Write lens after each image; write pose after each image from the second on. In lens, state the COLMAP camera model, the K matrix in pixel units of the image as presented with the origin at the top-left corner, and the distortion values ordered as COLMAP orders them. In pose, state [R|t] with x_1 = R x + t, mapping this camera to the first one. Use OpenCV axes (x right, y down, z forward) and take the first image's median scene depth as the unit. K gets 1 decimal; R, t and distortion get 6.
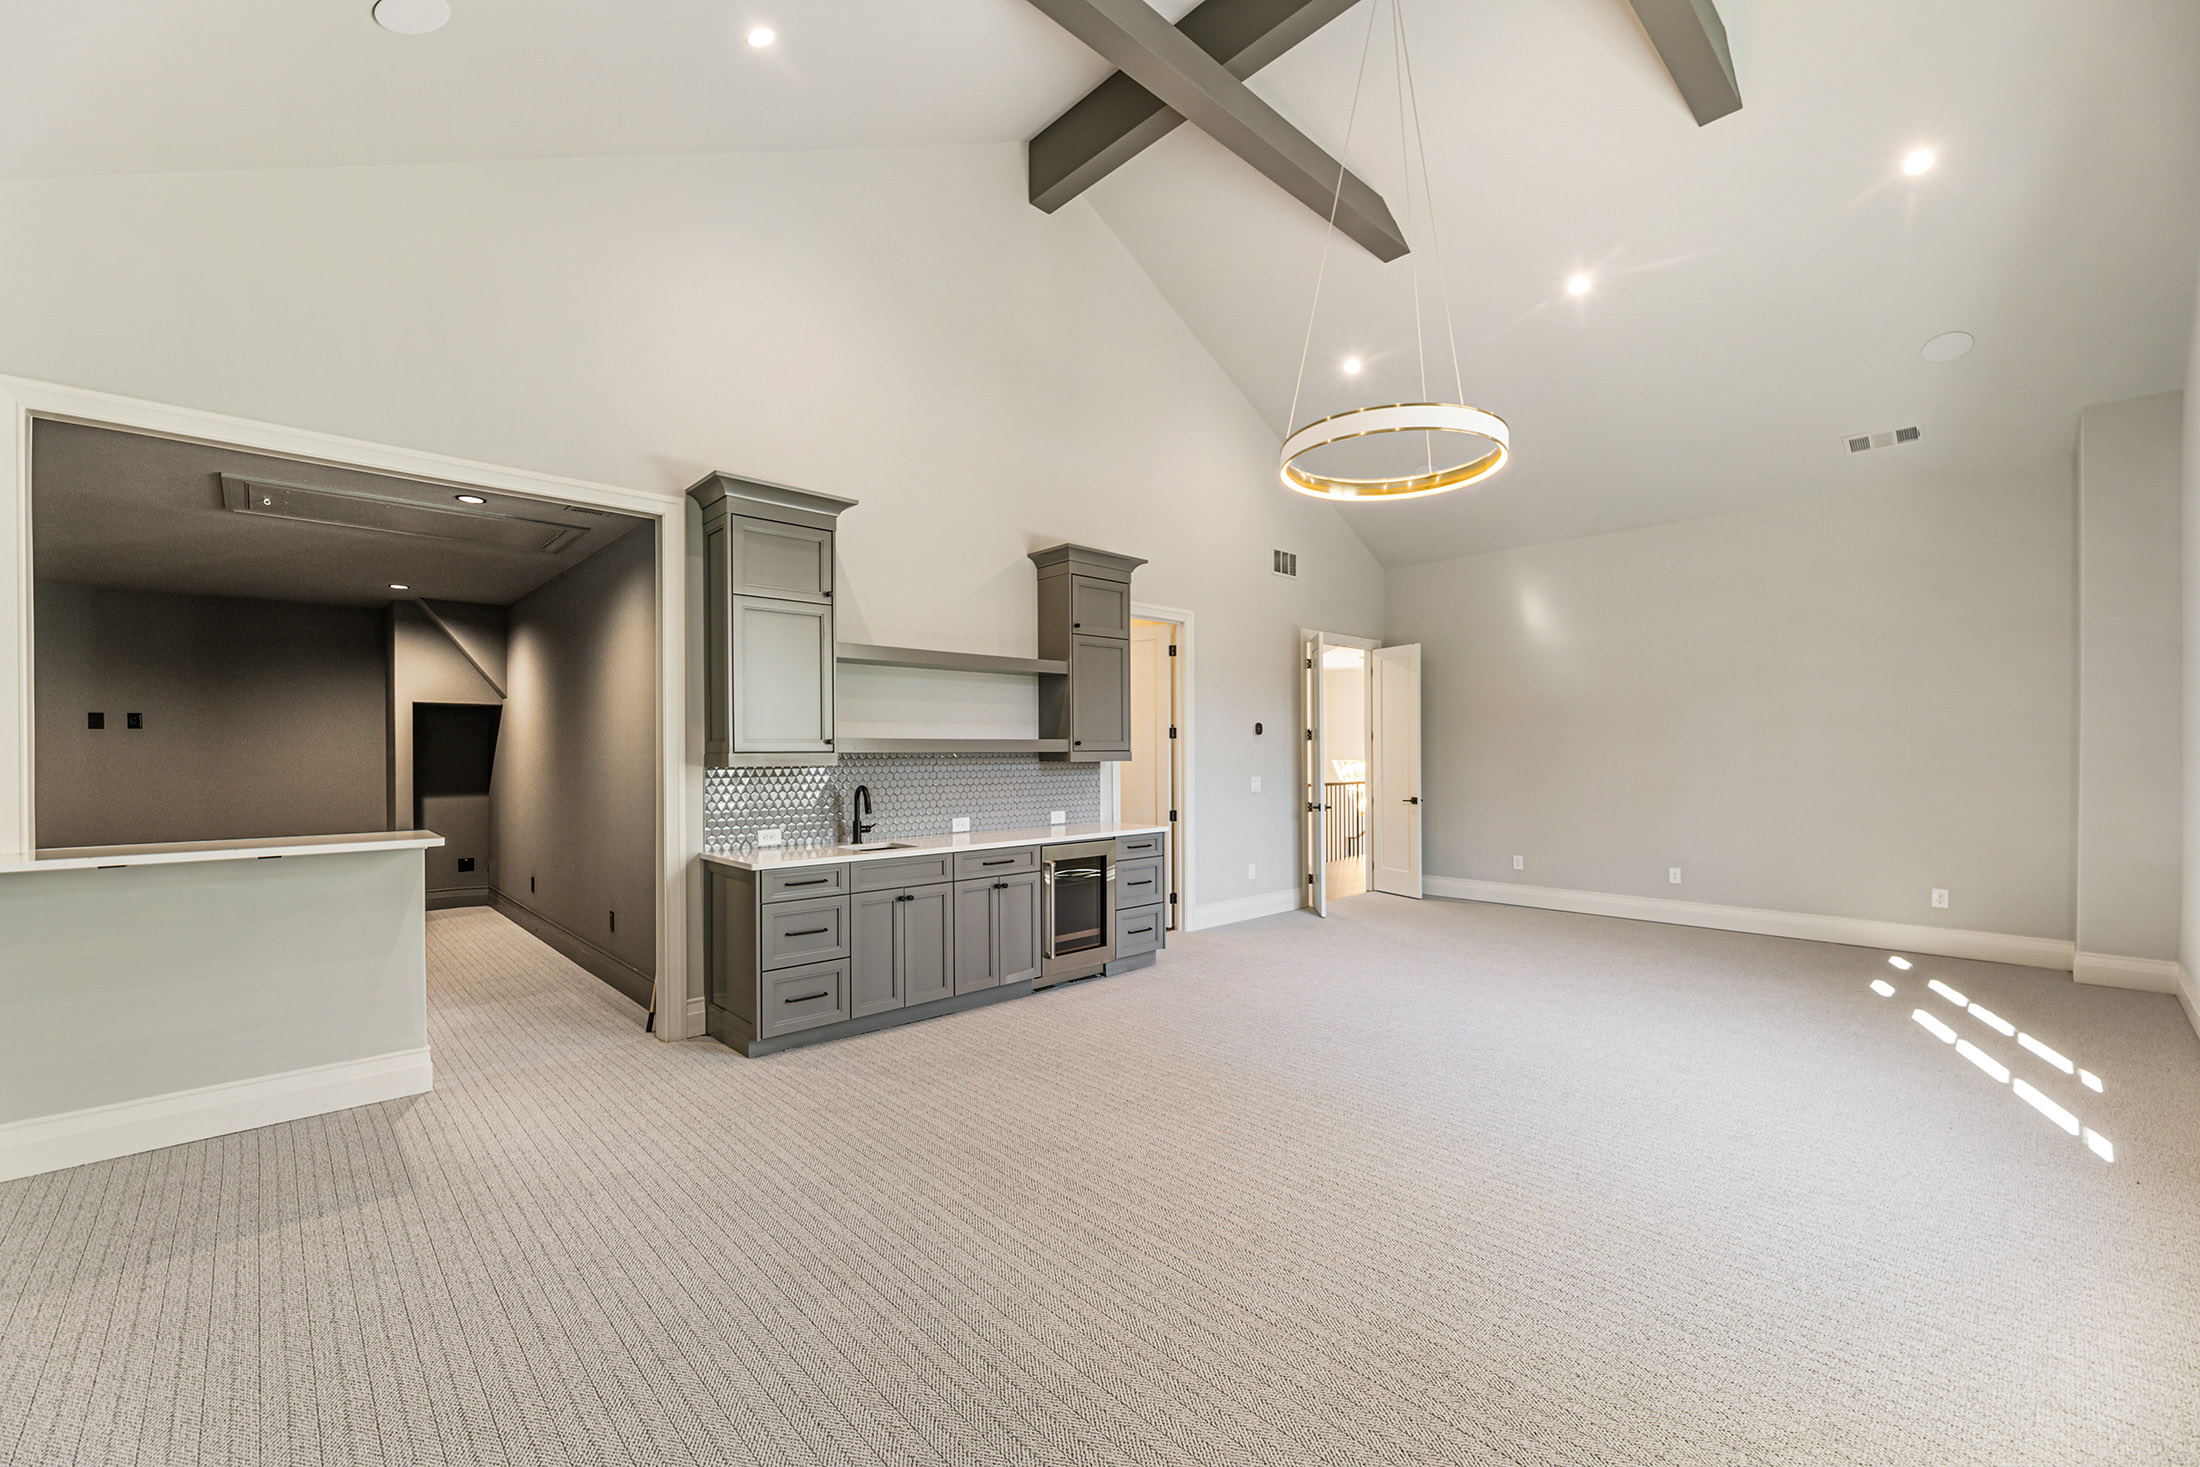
lens RADIAL K [[893.0, 0, 1100.5], [0, 893.0, 747.2], [0, 0, 1]] dist [0.003167, 0.000030]
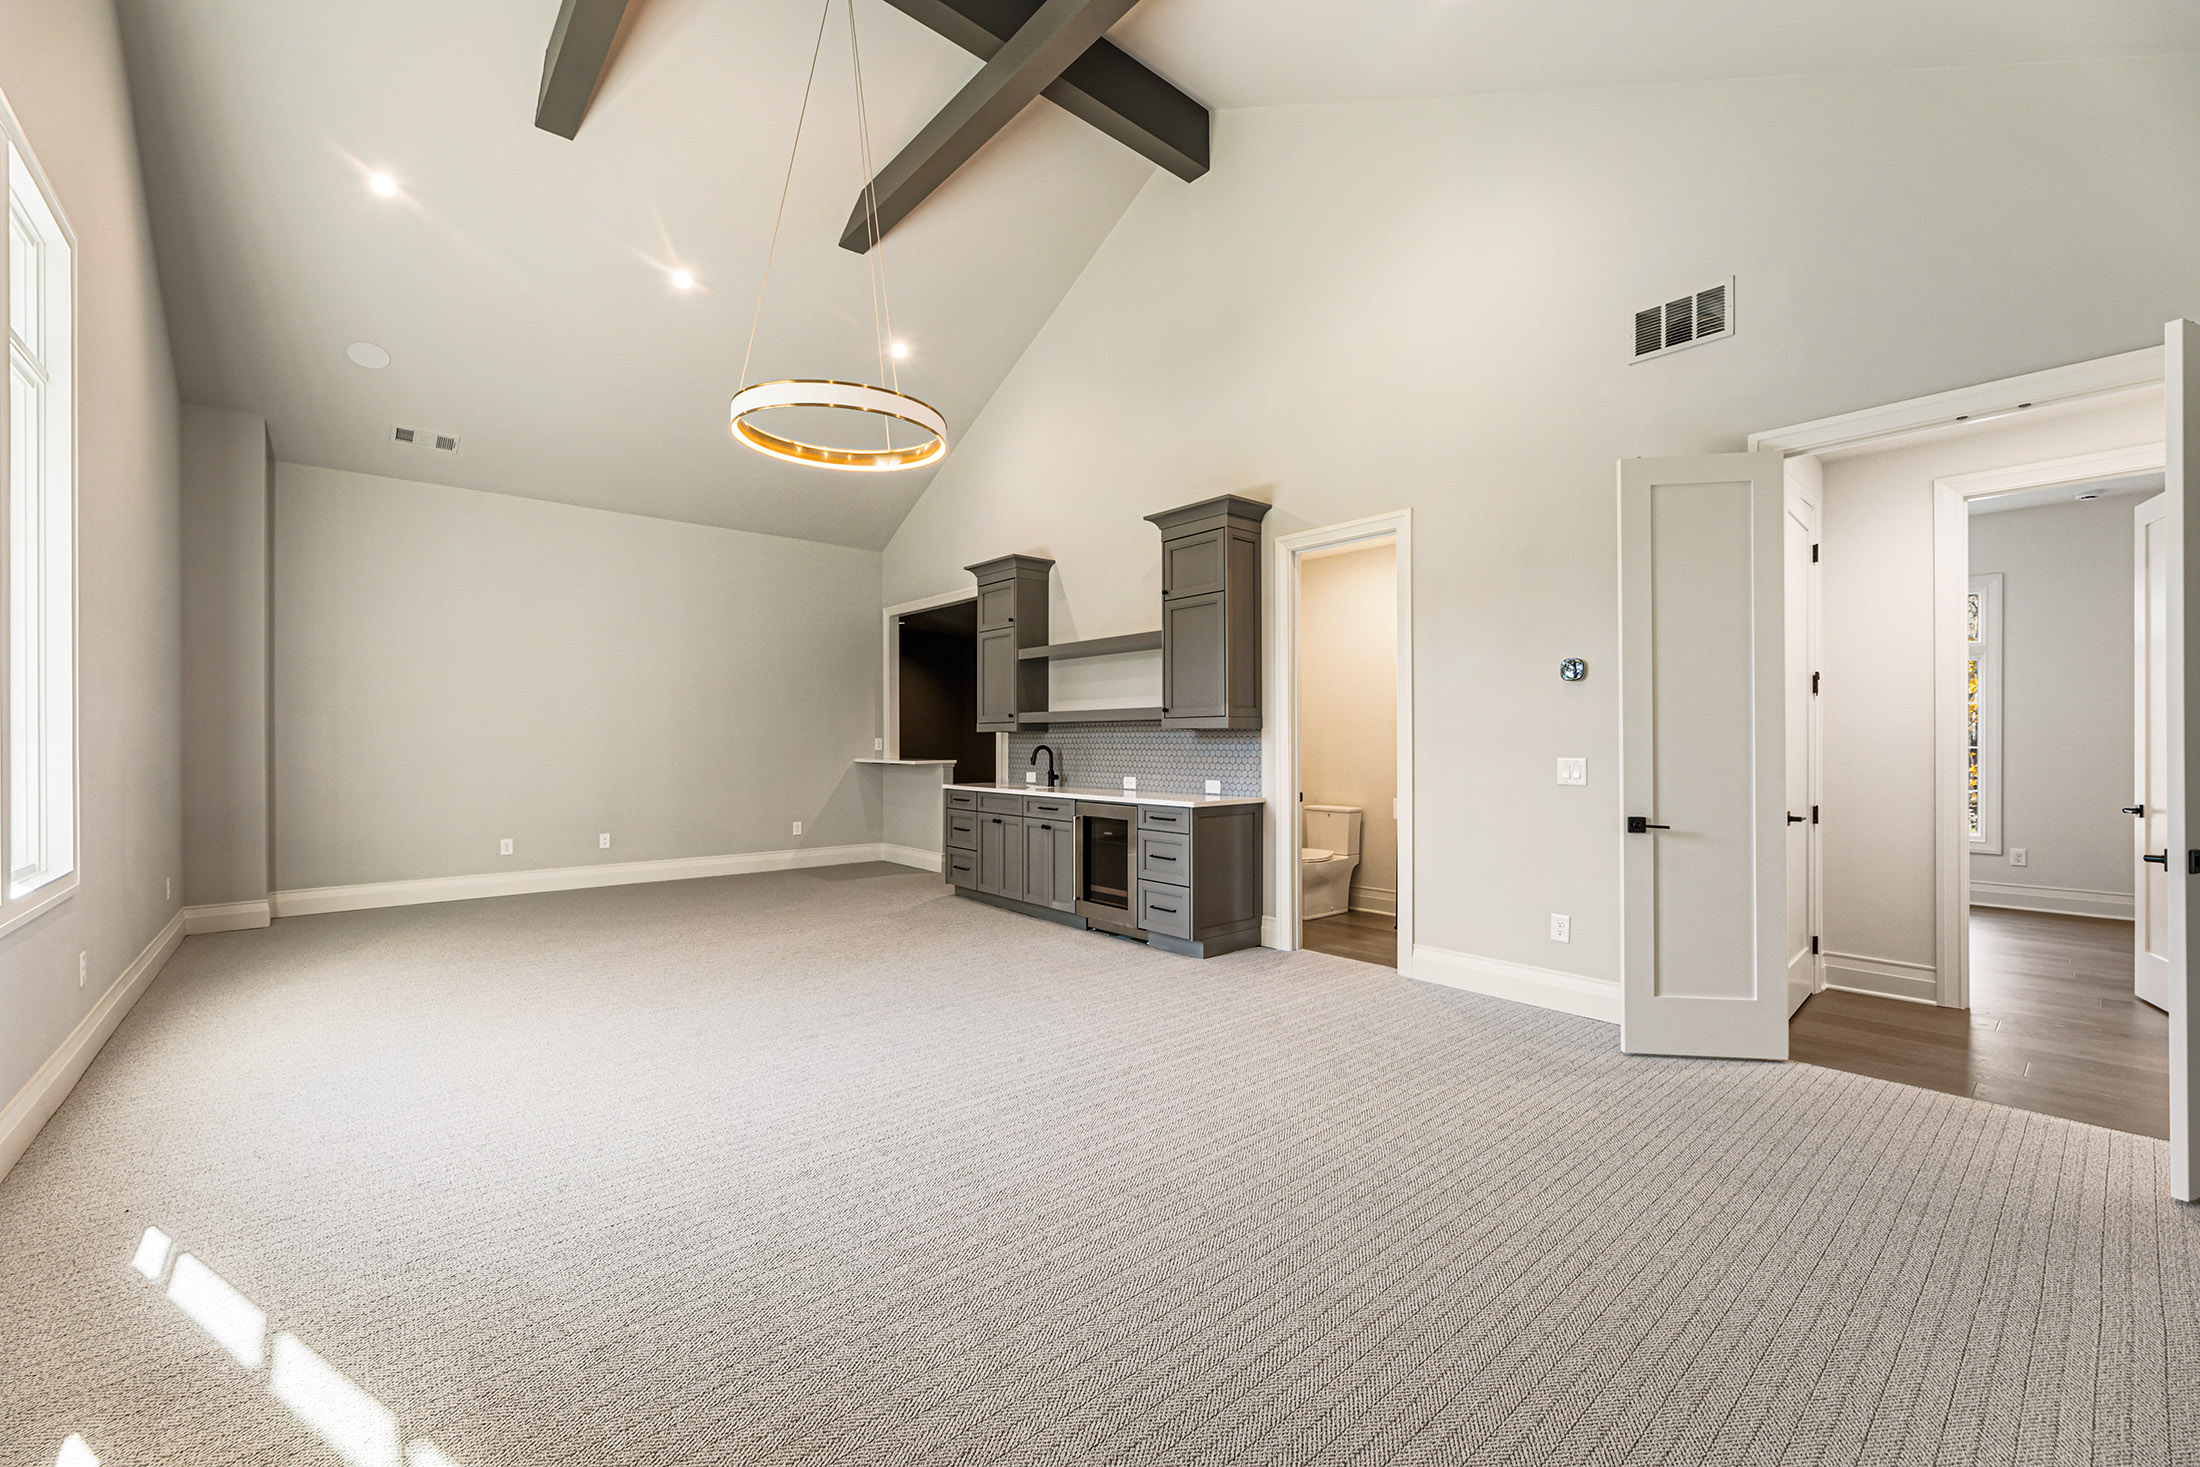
lens RADIAL K [[893.0, 0, 1100.8], [0, 893.0, 735.2], [0, 0, 1]] dist [0.003167, 0.000030]
pose [[-0.043561, 0.005035, -0.999038, 1.019922], [0.011880, 0.999919, 0.004521, 0.018792], [0.998980, -0.011672, -0.043618, 1.018206]]
